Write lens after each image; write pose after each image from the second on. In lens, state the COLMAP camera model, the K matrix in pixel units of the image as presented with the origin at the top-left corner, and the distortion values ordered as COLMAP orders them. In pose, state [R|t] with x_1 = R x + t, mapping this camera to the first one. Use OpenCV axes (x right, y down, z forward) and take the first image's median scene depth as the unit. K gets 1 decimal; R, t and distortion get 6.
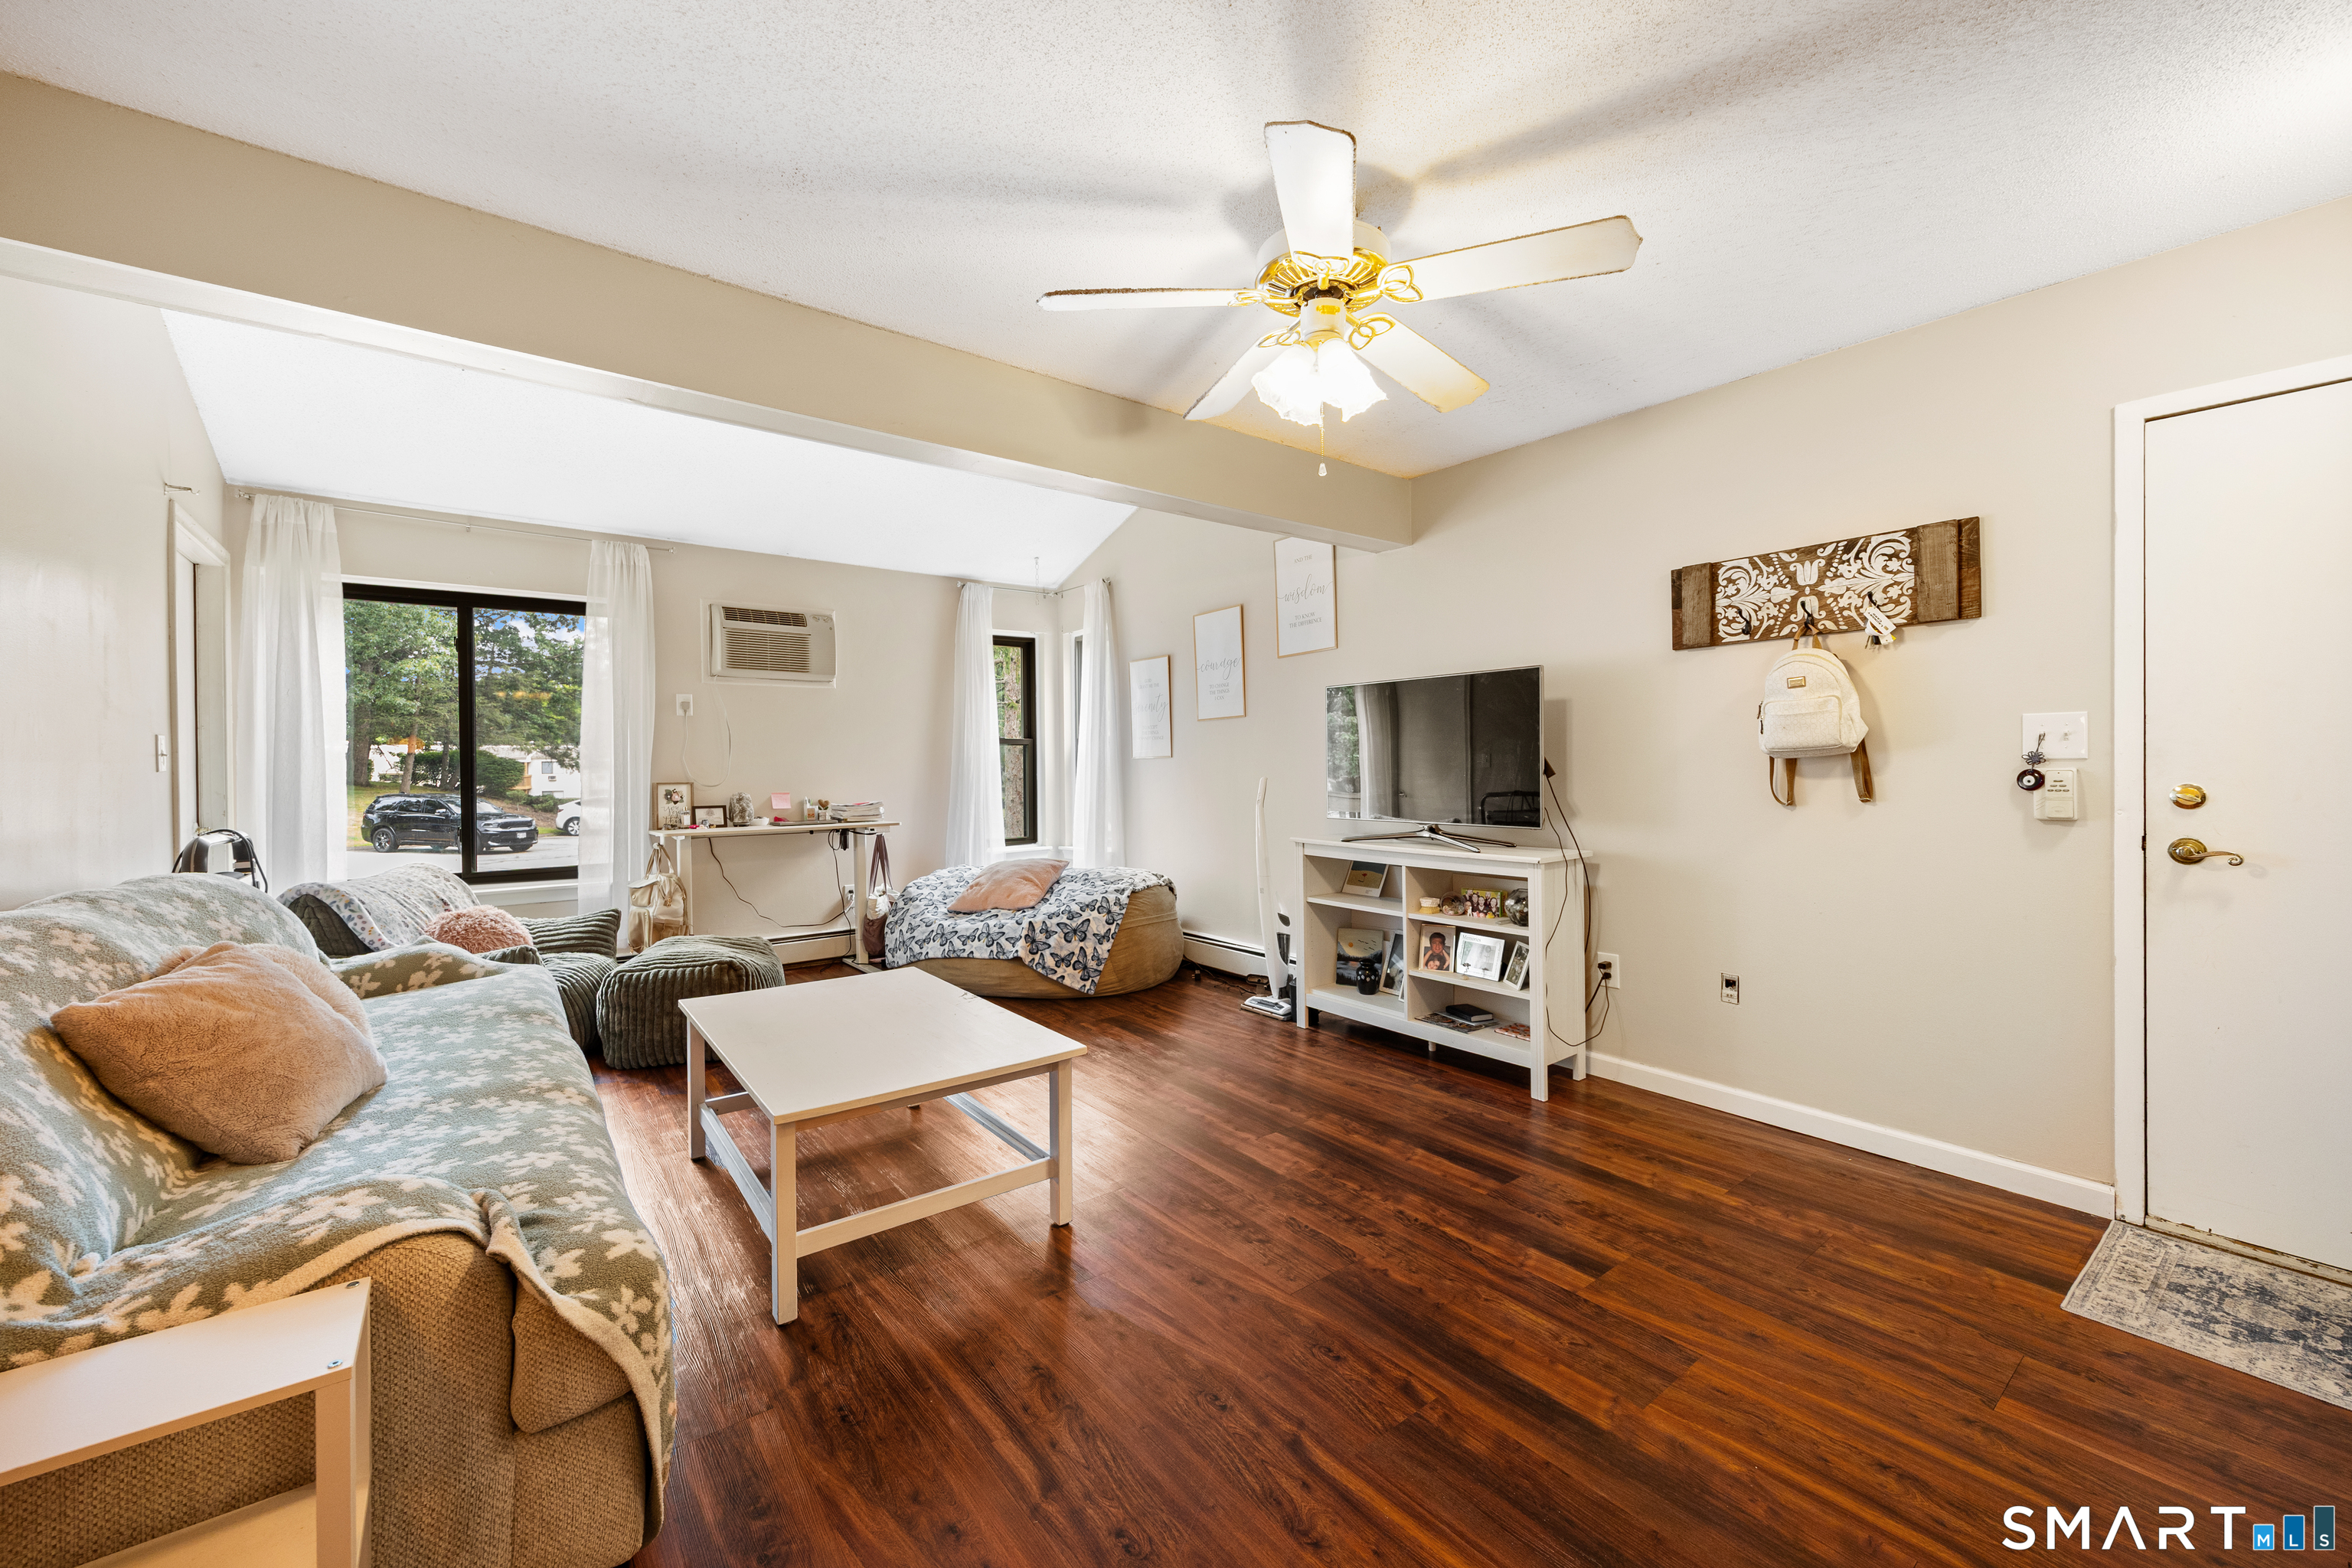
lens RADIAL K [[913.6, 0, 1177.4], [0, 913.6, 769.0], [0, 0, 1]] dist [-0.000132, -0.000147]
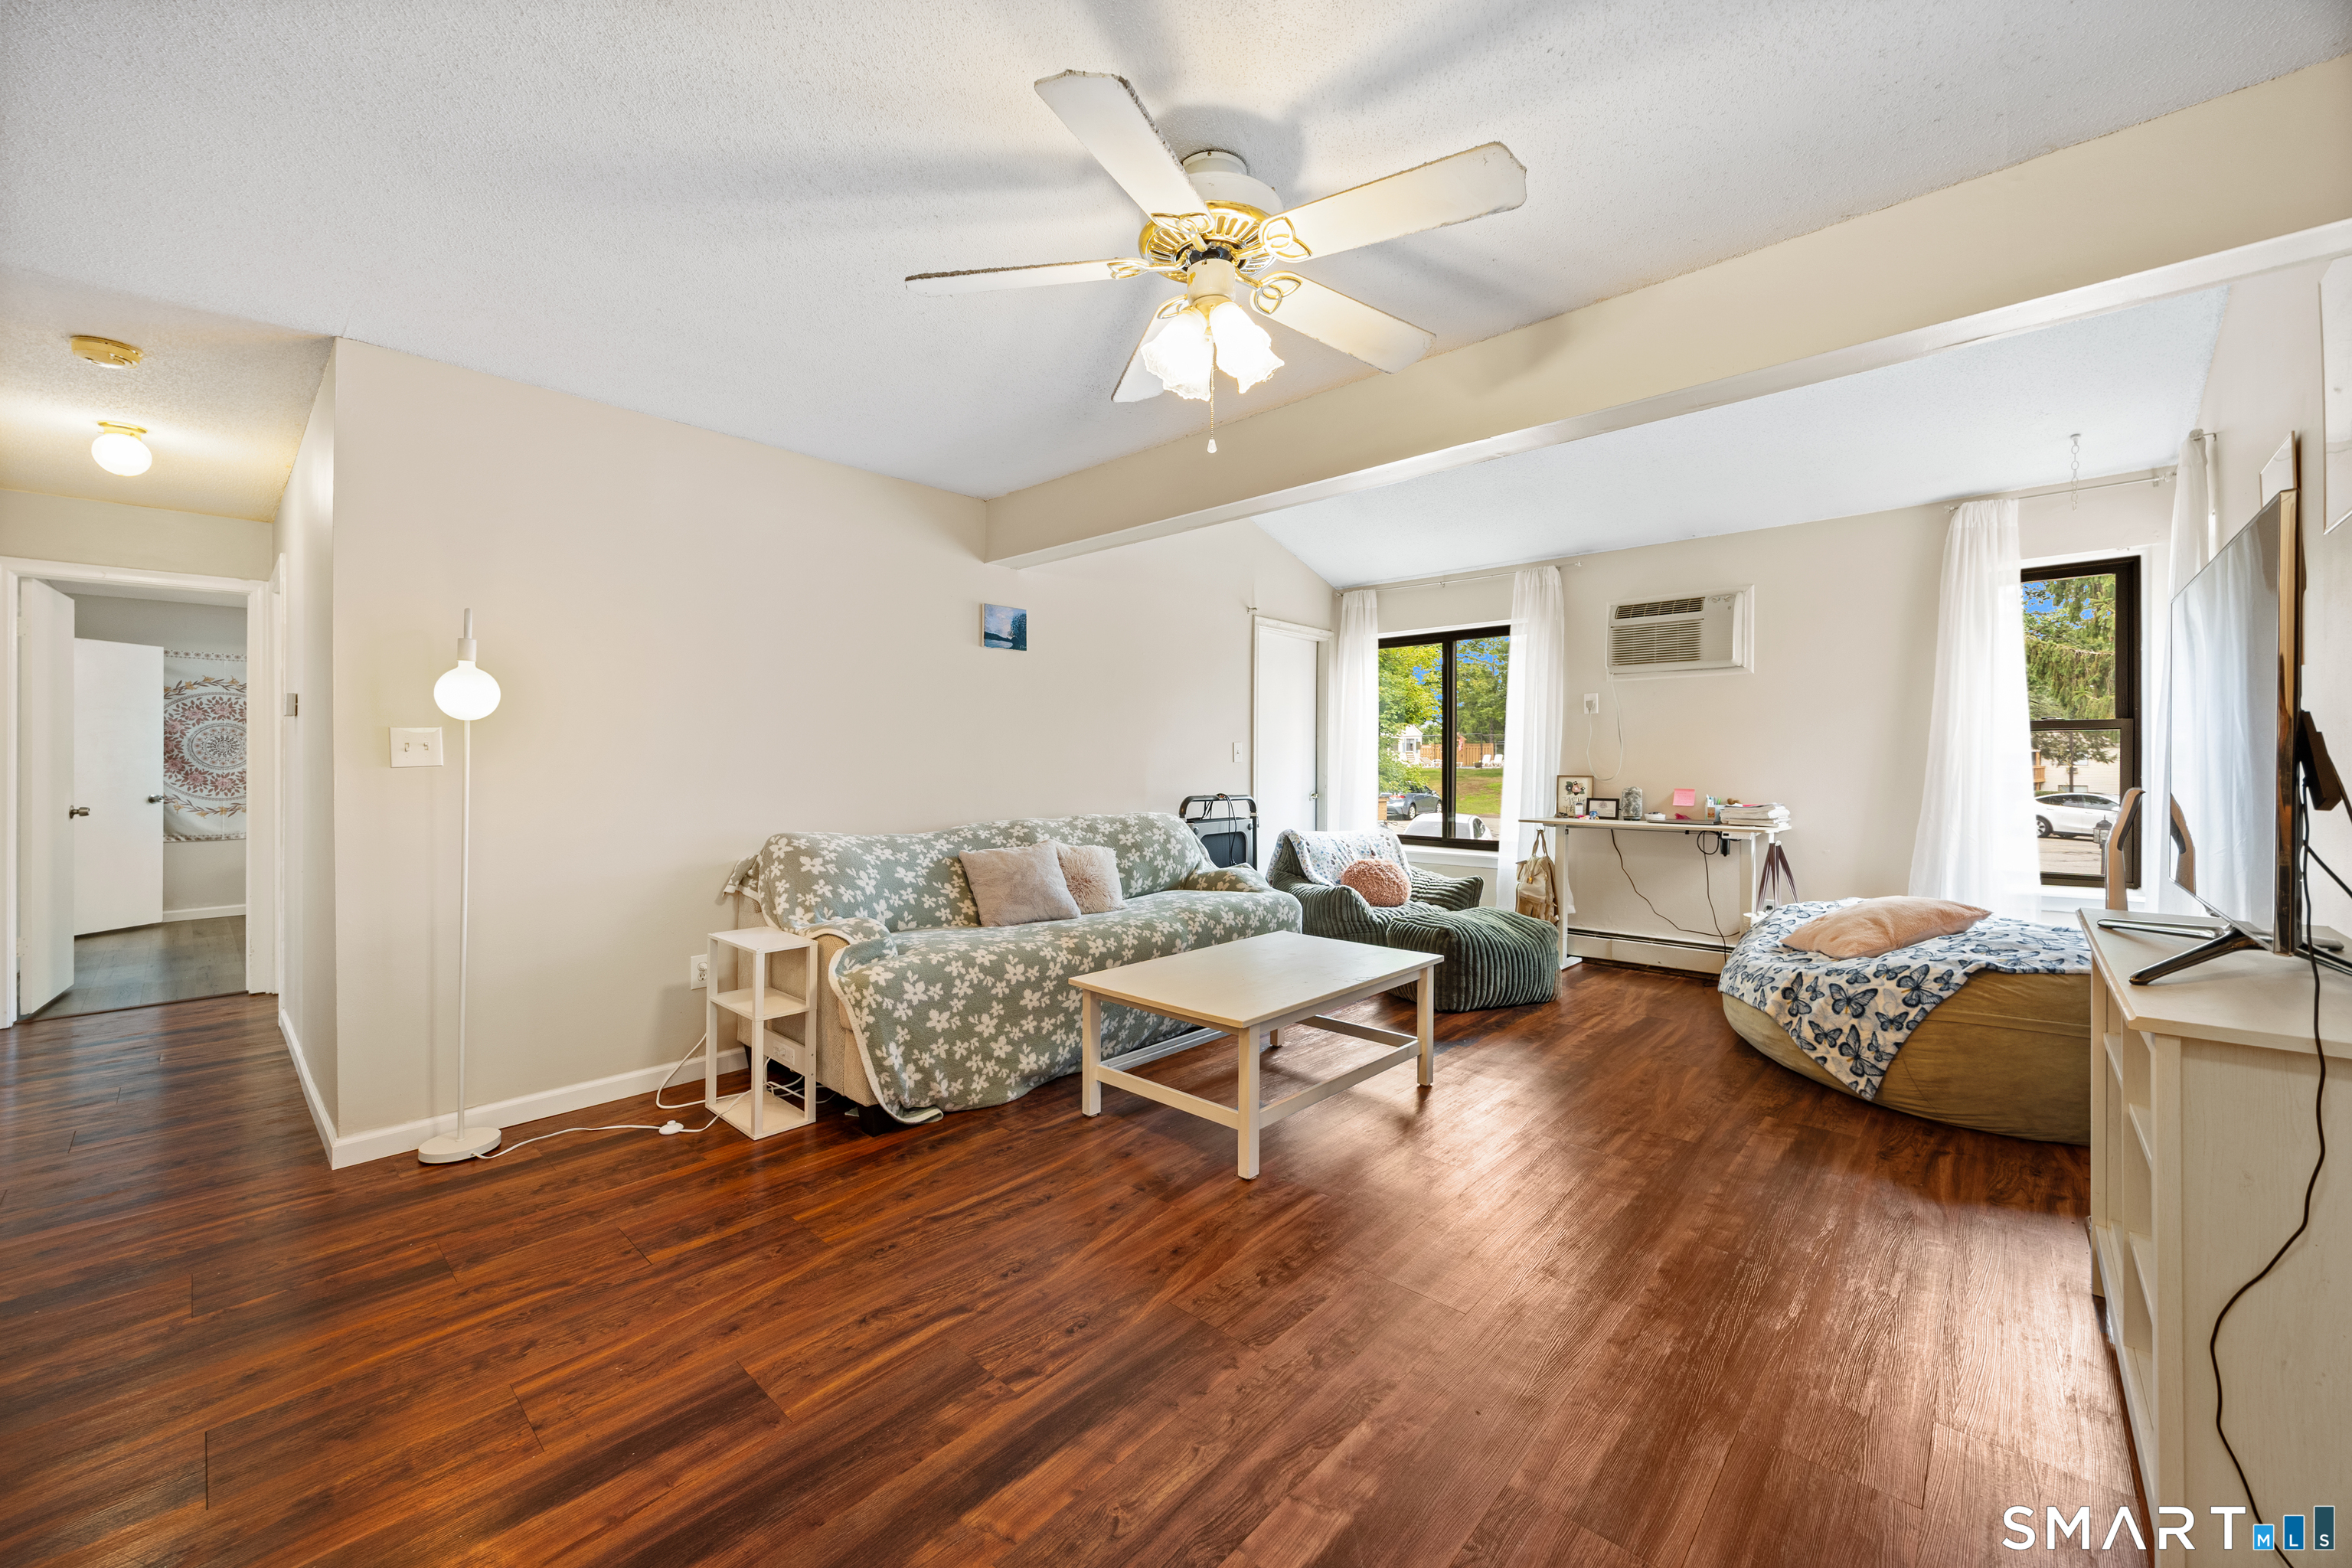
lens RADIAL K [[913.6, 0, 1177.4], [0, 913.6, 769.0], [0, 0, 1]] dist [-0.000132, -0.000147]
pose [[0.168568, 0.015334, -0.985571, 0.484314], [-0.005899, 0.999877, 0.014547, -0.006732], [0.985672, 0.003361, 0.168638, 0.373517]]
